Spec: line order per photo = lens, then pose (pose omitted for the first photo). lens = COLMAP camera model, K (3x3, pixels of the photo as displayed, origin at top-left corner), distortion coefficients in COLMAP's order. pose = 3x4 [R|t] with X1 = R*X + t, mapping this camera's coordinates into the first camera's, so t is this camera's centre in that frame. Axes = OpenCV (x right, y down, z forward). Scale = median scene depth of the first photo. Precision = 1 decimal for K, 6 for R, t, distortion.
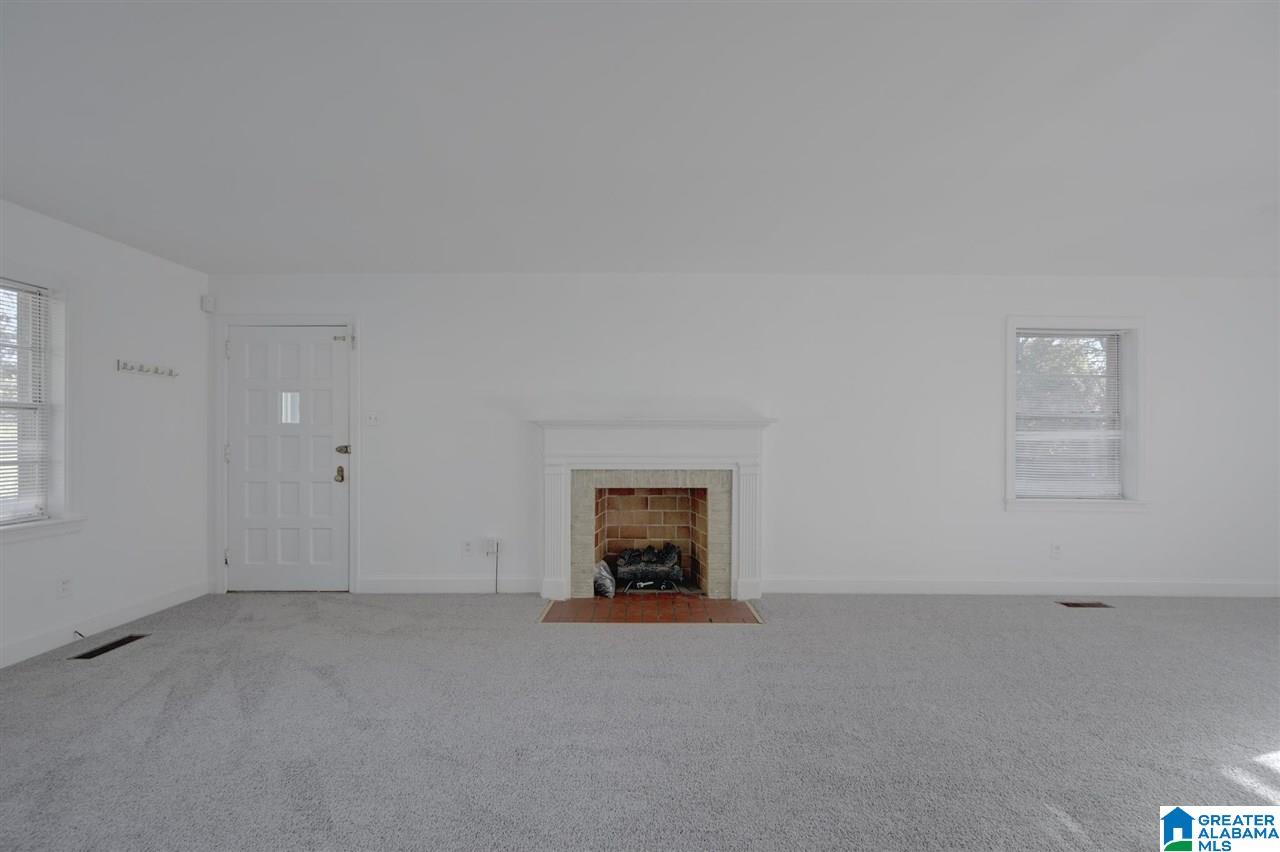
lens RADIAL K [[515.0, 0, 628.2], [0, 515.0, 432.5], [0, 0, 1]] dist [0.006863, 0.000113]
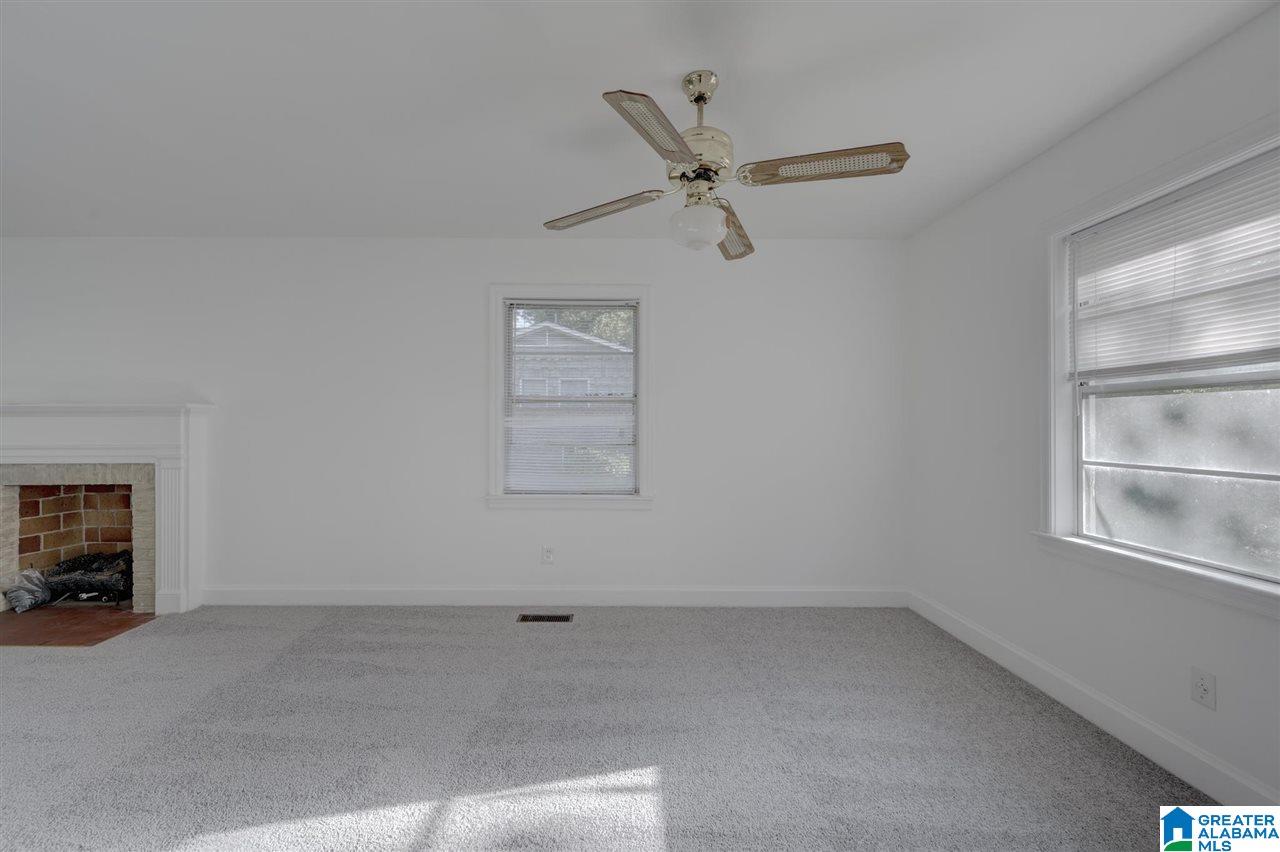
lens RADIAL K [[515.0, 0, 635.6], [0, 515.0, 415.4], [0, 0, 1]] dist [0.006863, 0.000113]
pose [[0.999995, -0.001564, -0.002883, 0.999413], [0.001513, 0.999845, -0.017527, 0.008057], [0.002910, 0.017522, 0.999842, 0.125733]]
